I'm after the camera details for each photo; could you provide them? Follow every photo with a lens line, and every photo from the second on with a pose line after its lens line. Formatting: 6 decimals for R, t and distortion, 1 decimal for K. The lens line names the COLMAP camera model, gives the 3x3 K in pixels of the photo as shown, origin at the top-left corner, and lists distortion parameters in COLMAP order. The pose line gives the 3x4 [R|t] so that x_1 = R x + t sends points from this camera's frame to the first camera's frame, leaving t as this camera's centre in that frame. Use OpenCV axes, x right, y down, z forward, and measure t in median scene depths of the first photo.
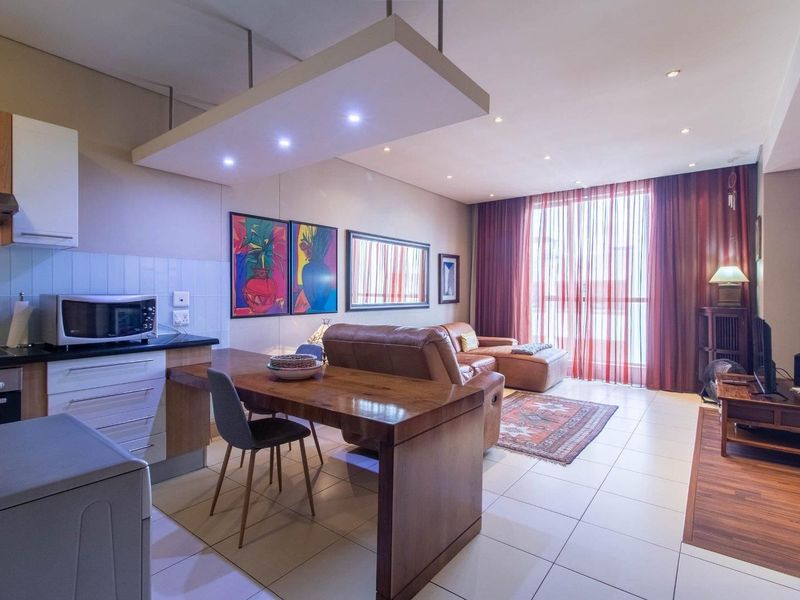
lens RADIAL K [[409.6, 0, 401.4], [0, 409.6, 293.9], [0, 0, 1]] dist [-0.002933, 0.002443]
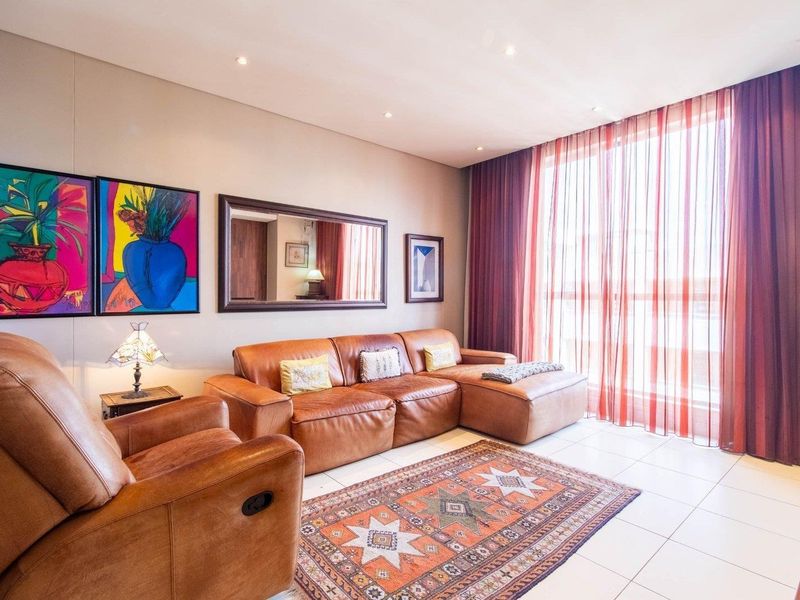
lens RADIAL K [[409.6, 0, 403.7], [0, 409.6, 295.7], [0, 0, 1]] dist [-0.002933, 0.002443]
pose [[0.979015, 0.000954, -0.203787, 0.282288], [-0.000773, 0.999999, 0.000971, 0.013309], [0.203787, -0.000793, 0.979015, 0.342887]]
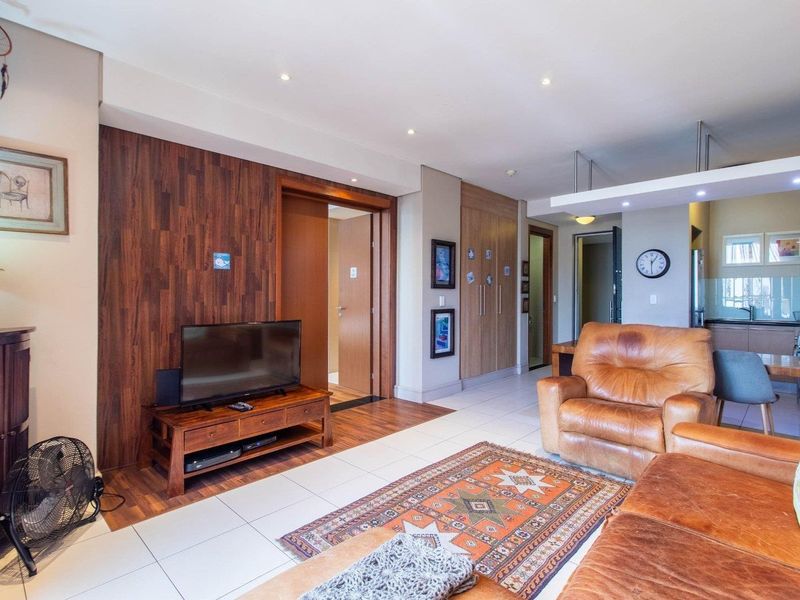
lens RADIAL K [[409.6, 0, 398.0], [0, 409.6, 297.7], [0, 0, 1]] dist [-0.002933, 0.002443]
pose [[-0.993449, -0.009091, 0.113911, 0.290291], [-0.007590, 0.999879, 0.013601, -0.009516], [-0.114021, 0.012647, -0.993398, 1.233634]]
